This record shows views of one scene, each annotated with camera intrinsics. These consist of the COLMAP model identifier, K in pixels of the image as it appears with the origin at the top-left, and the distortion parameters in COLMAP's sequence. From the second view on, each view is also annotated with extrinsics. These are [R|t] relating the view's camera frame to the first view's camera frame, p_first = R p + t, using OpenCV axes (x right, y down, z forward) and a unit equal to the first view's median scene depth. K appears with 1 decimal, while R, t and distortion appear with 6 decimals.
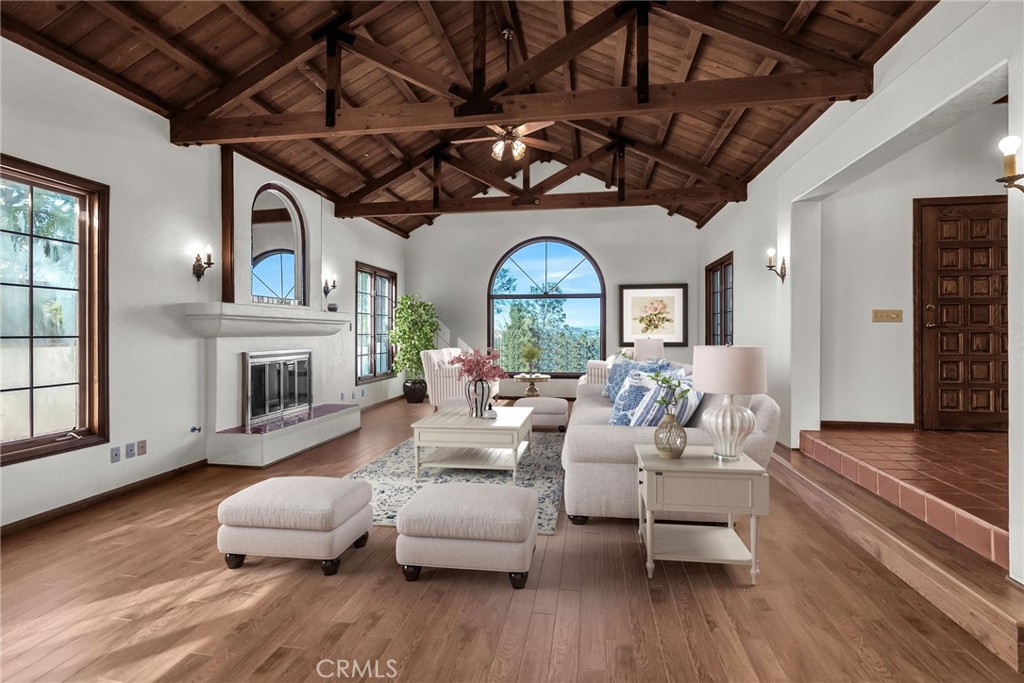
lens RADIAL K [[470.1, 0, 512.1], [0, 470.1, 335.3], [0, 0, 1]] dist [0.000540, -0.000665]
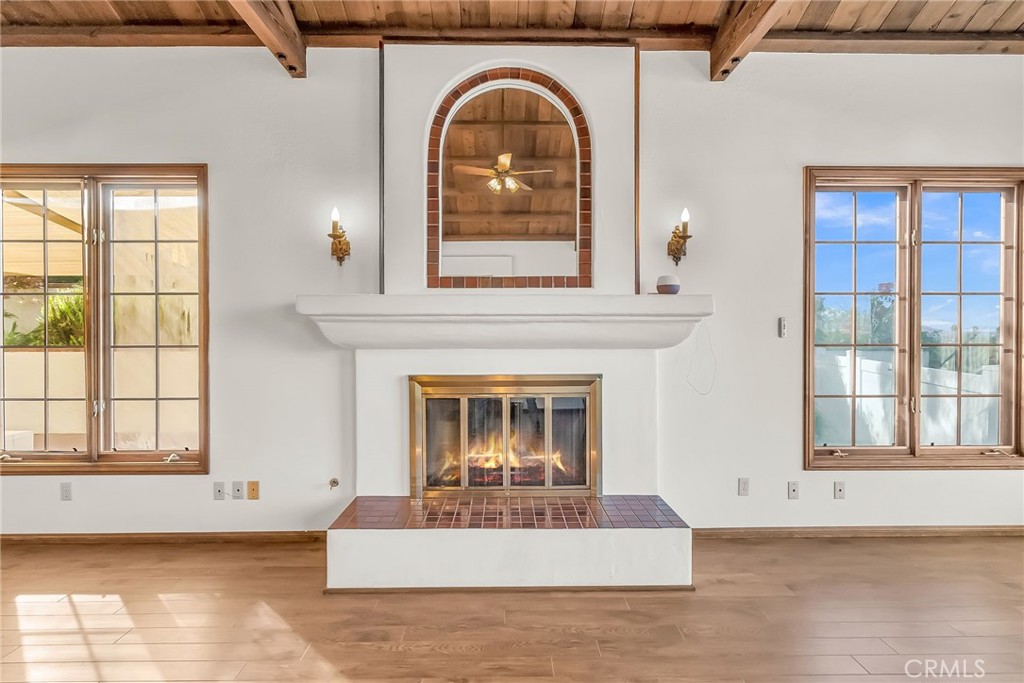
lens RADIAL K [[470.1, 0, 507.7], [0, 470.1, 344.1], [0, 0, 1]] dist [0.000540, -0.000665]
pose [[0.186406, 0.010782, -0.982414, 0.052018], [-0.005455, 0.999936, 0.009939, -0.012756], [0.982458, 0.003506, 0.186453, 1.339937]]
